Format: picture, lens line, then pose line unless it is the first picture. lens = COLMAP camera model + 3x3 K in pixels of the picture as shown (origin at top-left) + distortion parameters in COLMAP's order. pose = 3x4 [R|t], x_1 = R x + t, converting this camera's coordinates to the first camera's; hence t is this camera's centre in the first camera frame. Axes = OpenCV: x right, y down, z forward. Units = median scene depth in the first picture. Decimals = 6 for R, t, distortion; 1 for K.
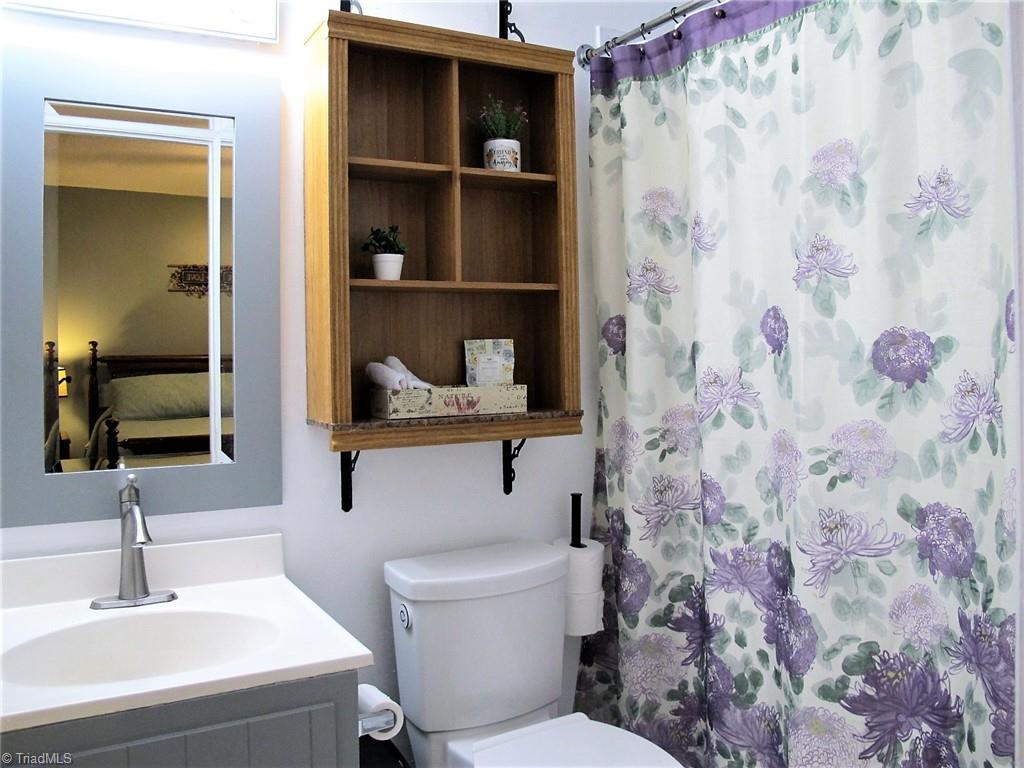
lens RADIAL K [[880.7, 0, 506.6], [0, 880.7, 385.1], [0, 0, 1]] dist [-0.133167, 0.096219]
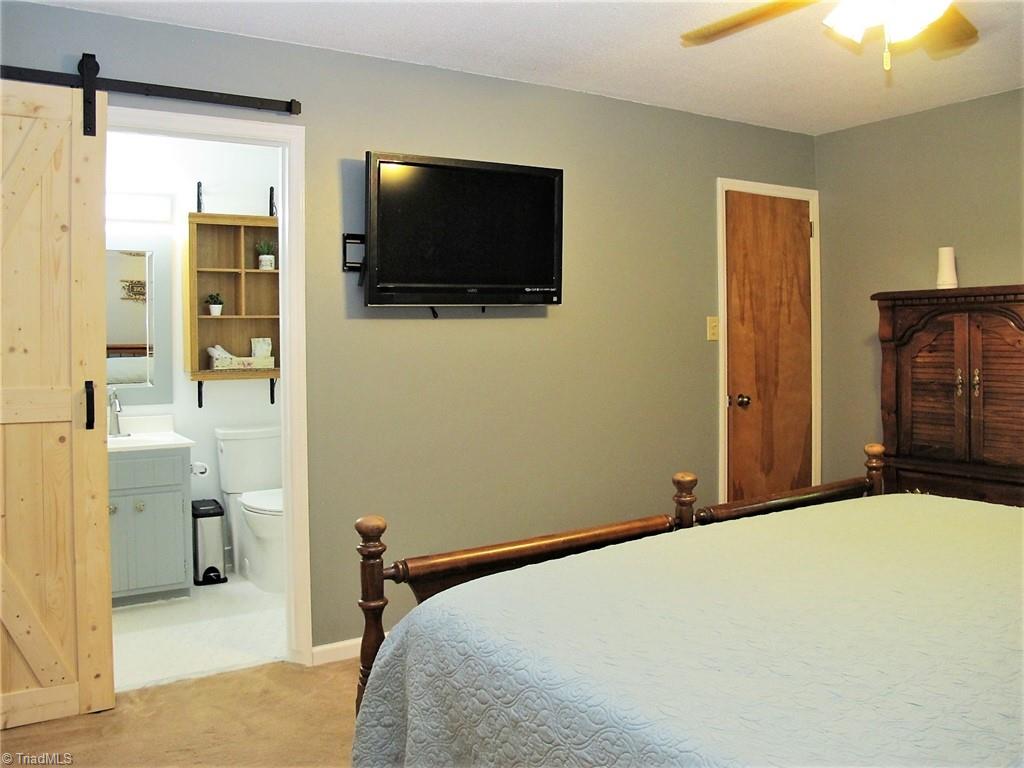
lens RADIAL K [[880.7, 0, 514.4], [0, 880.7, 377.0], [0, 0, 1]] dist [-0.133167, 0.096219]
pose [[0.997813, 0.002235, 0.066061, 0.558956], [-0.002759, 0.999965, 0.007835, 0.037199], [-0.066041, -0.008000, 0.997785, -1.551270]]
